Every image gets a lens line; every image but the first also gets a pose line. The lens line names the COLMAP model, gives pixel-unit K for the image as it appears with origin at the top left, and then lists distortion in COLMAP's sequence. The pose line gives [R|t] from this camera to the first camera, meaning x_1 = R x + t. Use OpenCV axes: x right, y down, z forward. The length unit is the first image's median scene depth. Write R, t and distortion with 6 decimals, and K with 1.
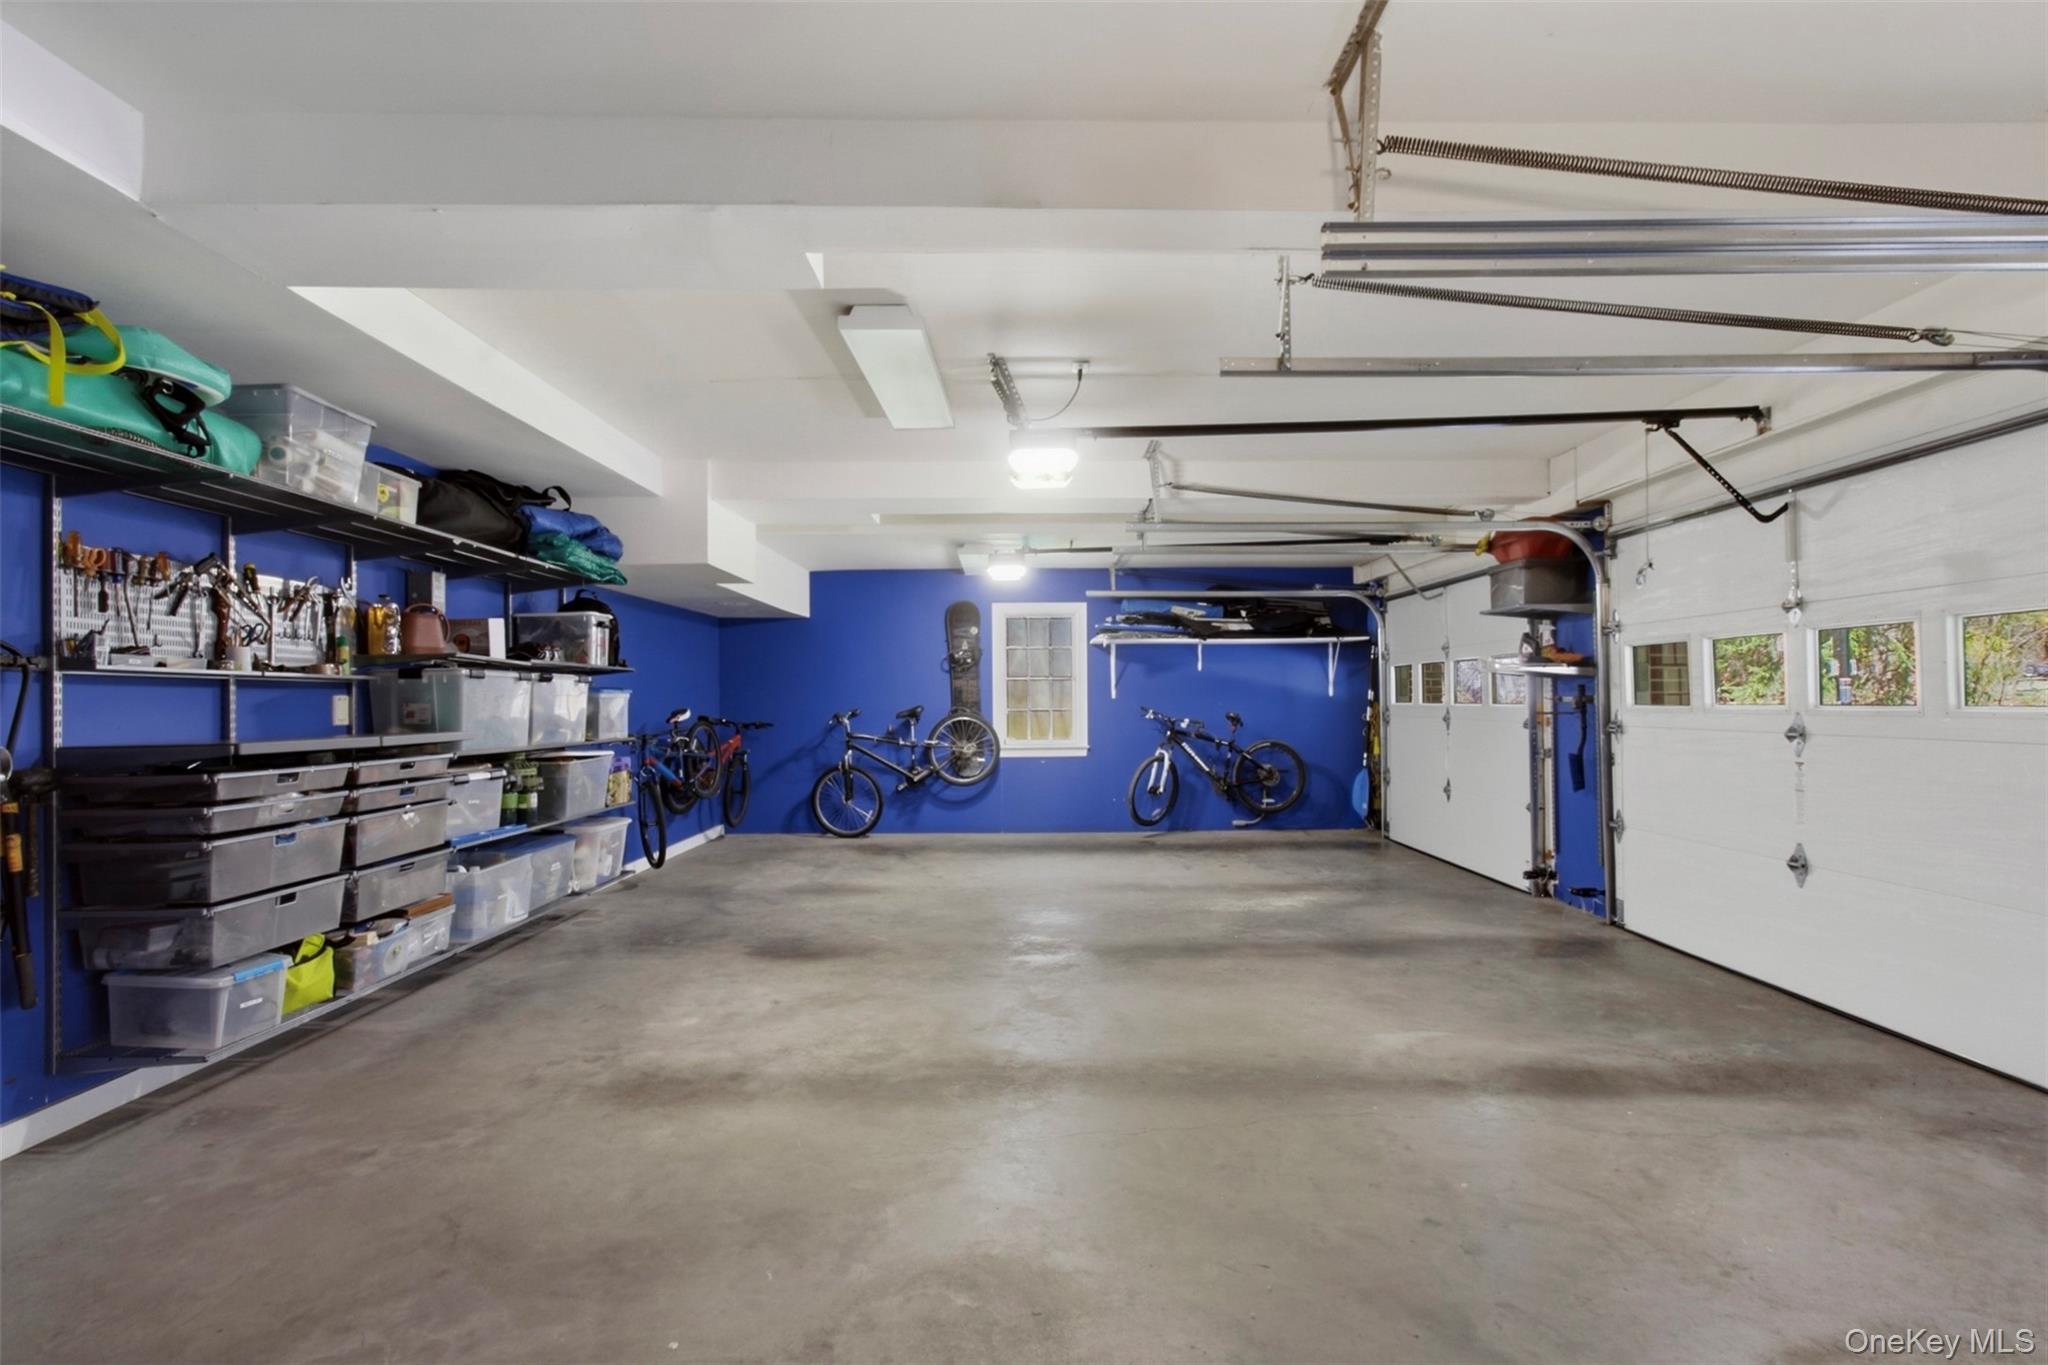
lens RADIAL K [[942.6, 0, 1024.0], [0, 942.6, 682.5], [0, 0, 1]] dist [-0.076751, 0.059050]
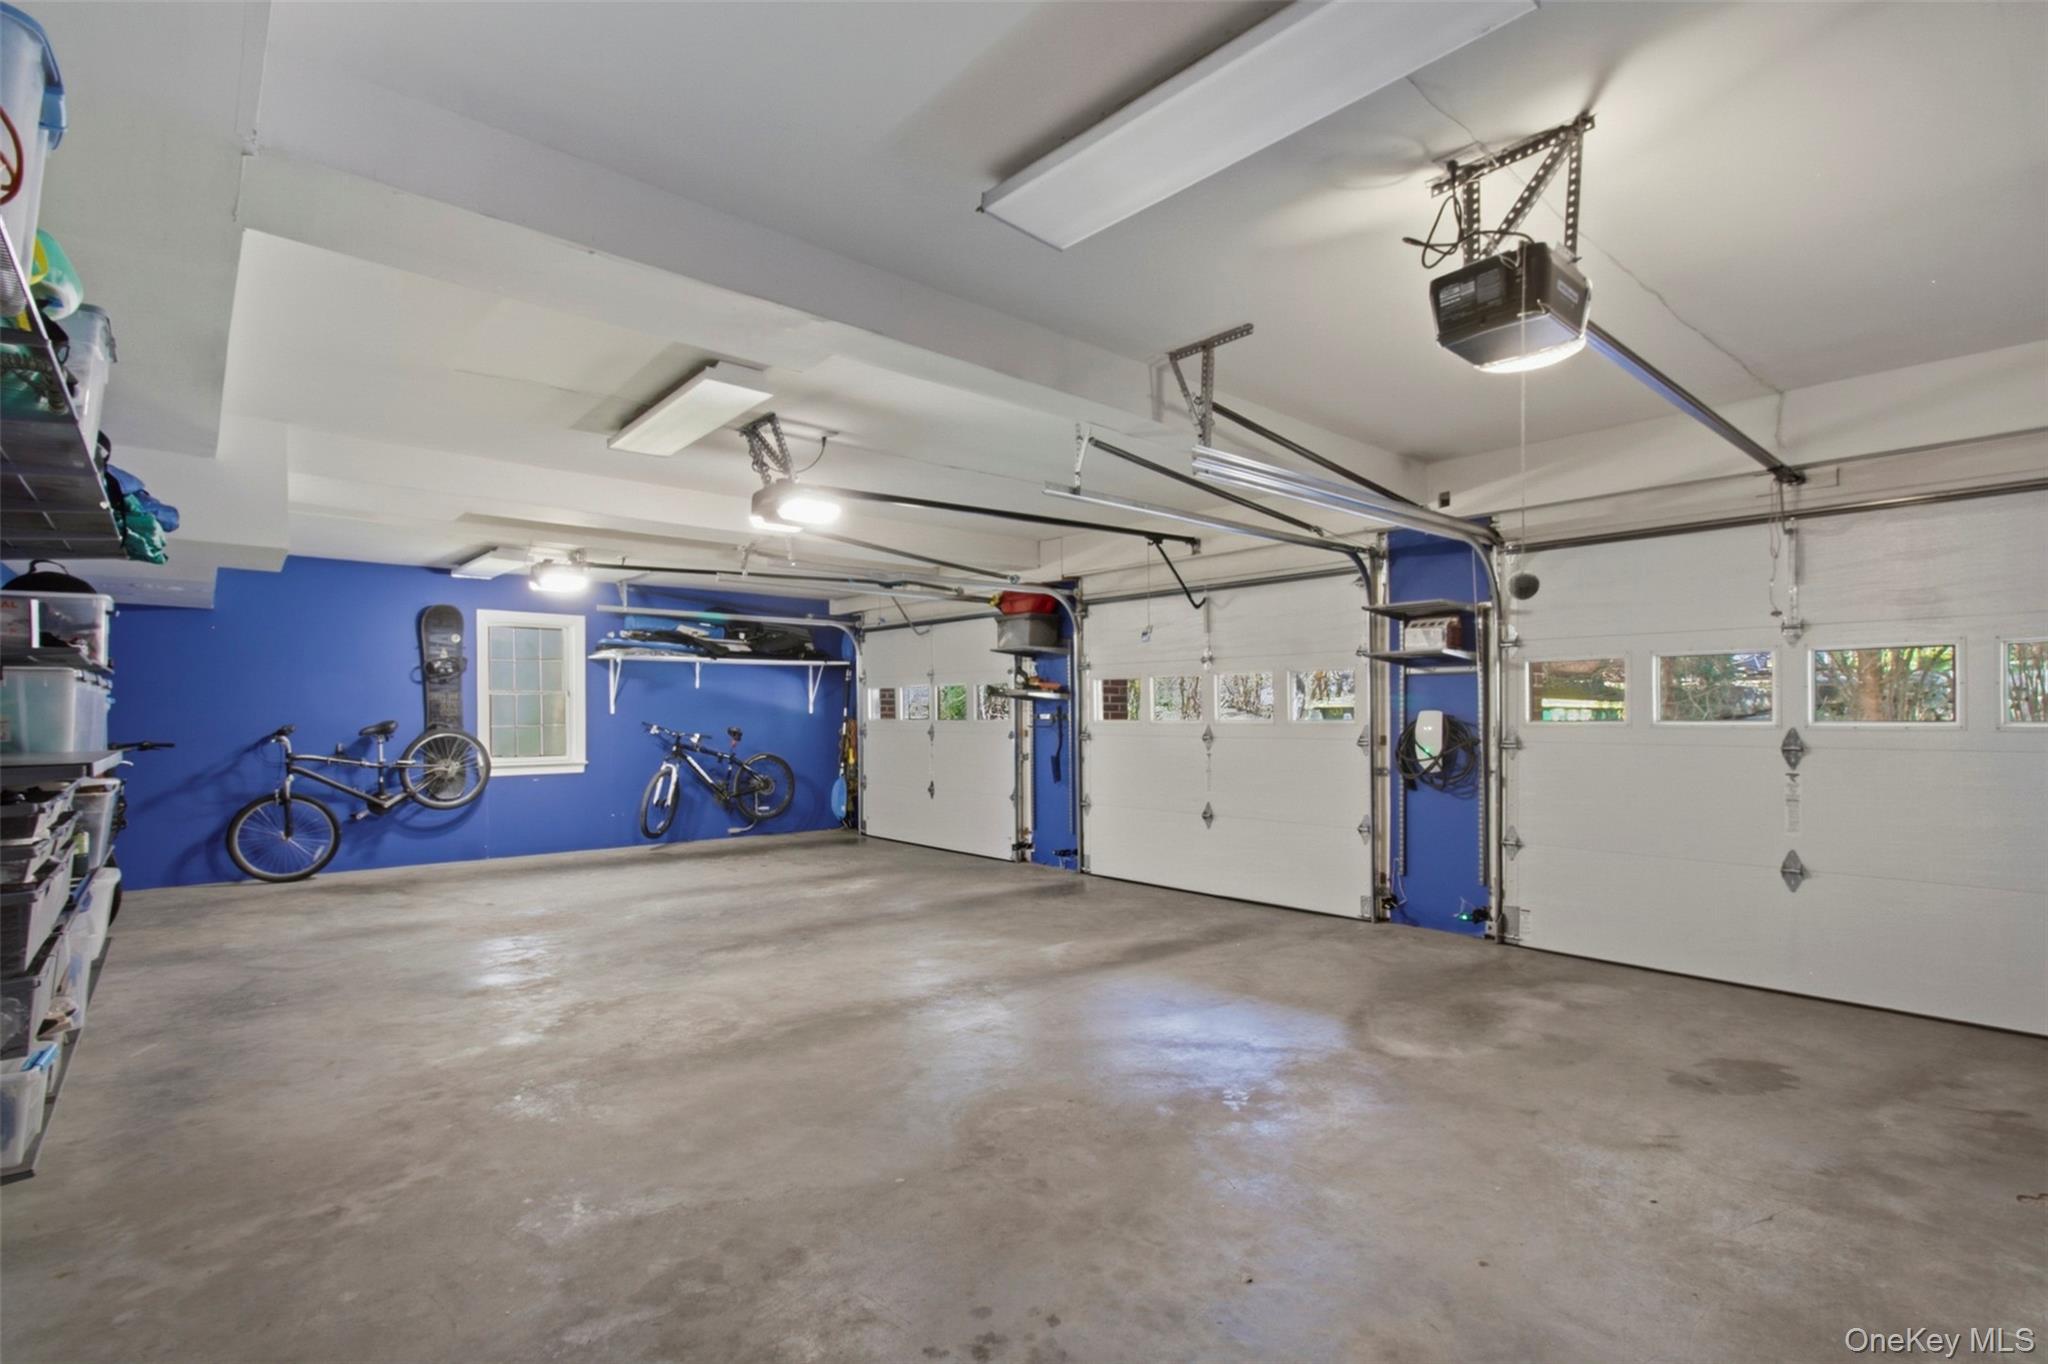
lens RADIAL K [[961.2, 0, 1023.9], [0, 961.2, 708.0], [0, 0, 1]] dist [-0.097181, 0.042662]
pose [[0.750458, 0.009755, 0.660846, -0.360713], [-0.015271, 0.999880, 0.002582, 0.002186], [-0.660742, -0.012029, 0.750517, -0.051603]]
